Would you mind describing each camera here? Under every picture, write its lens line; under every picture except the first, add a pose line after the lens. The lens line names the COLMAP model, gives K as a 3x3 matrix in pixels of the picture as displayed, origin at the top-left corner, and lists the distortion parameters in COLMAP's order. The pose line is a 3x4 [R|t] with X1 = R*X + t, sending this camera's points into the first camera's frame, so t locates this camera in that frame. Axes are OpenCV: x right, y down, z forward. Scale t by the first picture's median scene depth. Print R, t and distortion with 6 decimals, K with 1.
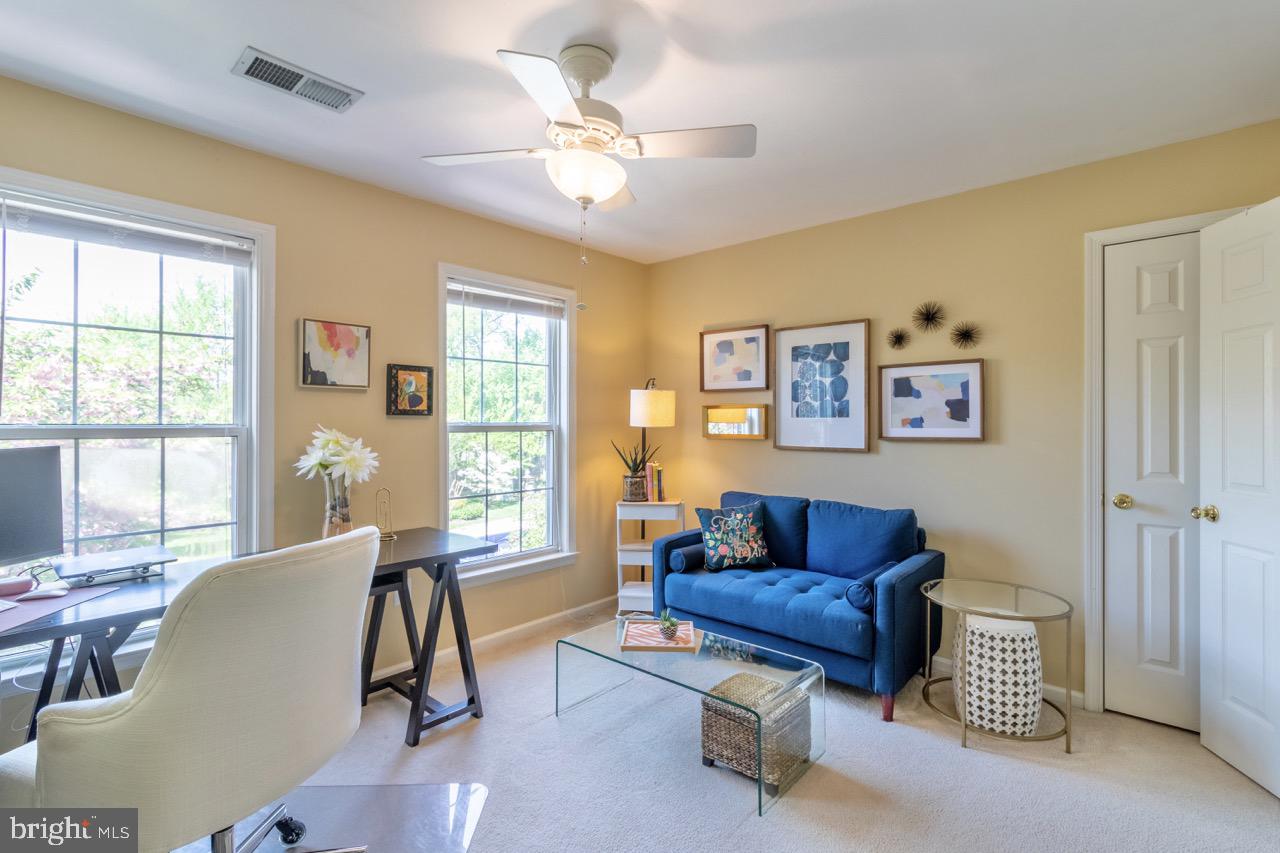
lens RADIAL K [[591.2, 0, 637.4], [0, 591.2, 424.3], [0, 0, 1]] dist [0.034576, 0.000232]
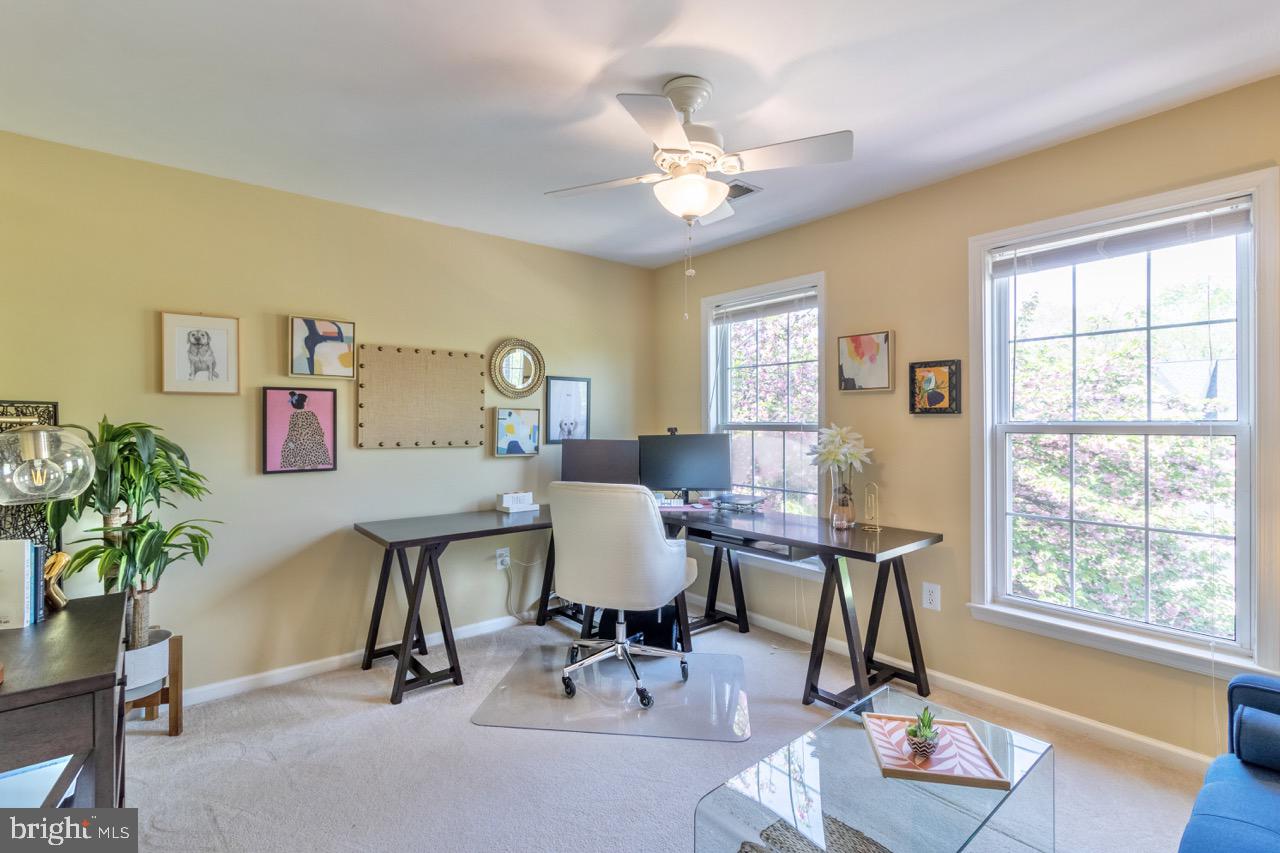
lens RADIAL K [[589.4, 0, 641.5], [0, 589.4, 421.4], [0, 0, 1]] dist [0.000417, 0.000353]
pose [[-0.141009, 0.003041, -0.990004, 0.645230], [-0.001548, 0.999993, 0.003292, -0.005497], [0.990007, 0.001997, -0.141004, 0.700835]]
